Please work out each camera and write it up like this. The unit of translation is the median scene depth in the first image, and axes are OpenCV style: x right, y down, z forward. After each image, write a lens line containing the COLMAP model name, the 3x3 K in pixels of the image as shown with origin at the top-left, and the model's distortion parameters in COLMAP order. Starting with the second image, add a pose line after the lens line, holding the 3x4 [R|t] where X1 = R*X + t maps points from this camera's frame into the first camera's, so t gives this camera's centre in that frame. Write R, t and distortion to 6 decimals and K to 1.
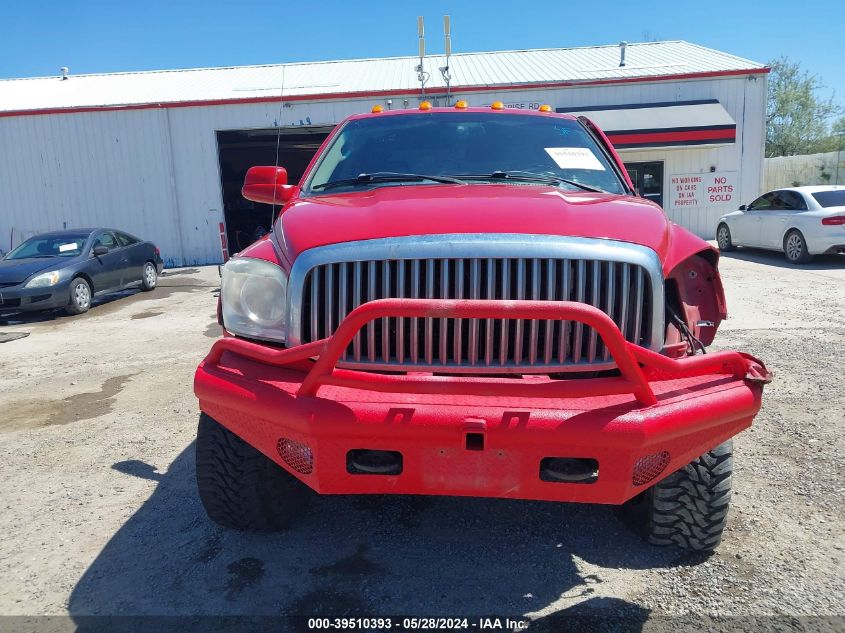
lens RADIAL K [[605.4, 0, 422.5], [0, 605.4, 316.5], [0, 0, 1]] dist [0.003906, 0.003713]
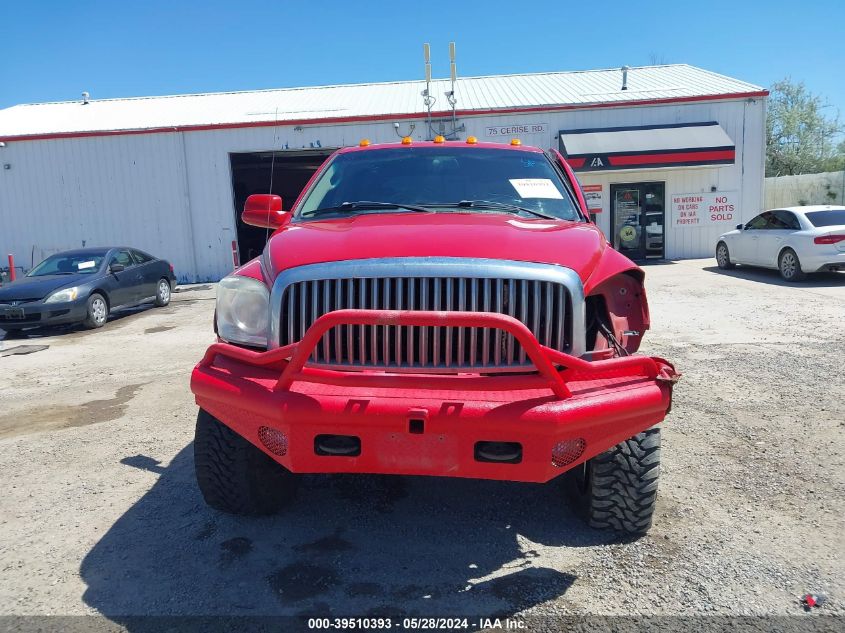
lens RADIAL K [[590.3, 0, 422.5], [0, 590.3, 316.5], [0, 0, 1]] dist [0.008942, -0.000615]
pose [[0.999941, 0.002078, -0.010688, 0.071744], [-0.002362, 0.999643, -0.026629, 0.010043], [0.010629, 0.026653, 0.999588, -0.128600]]
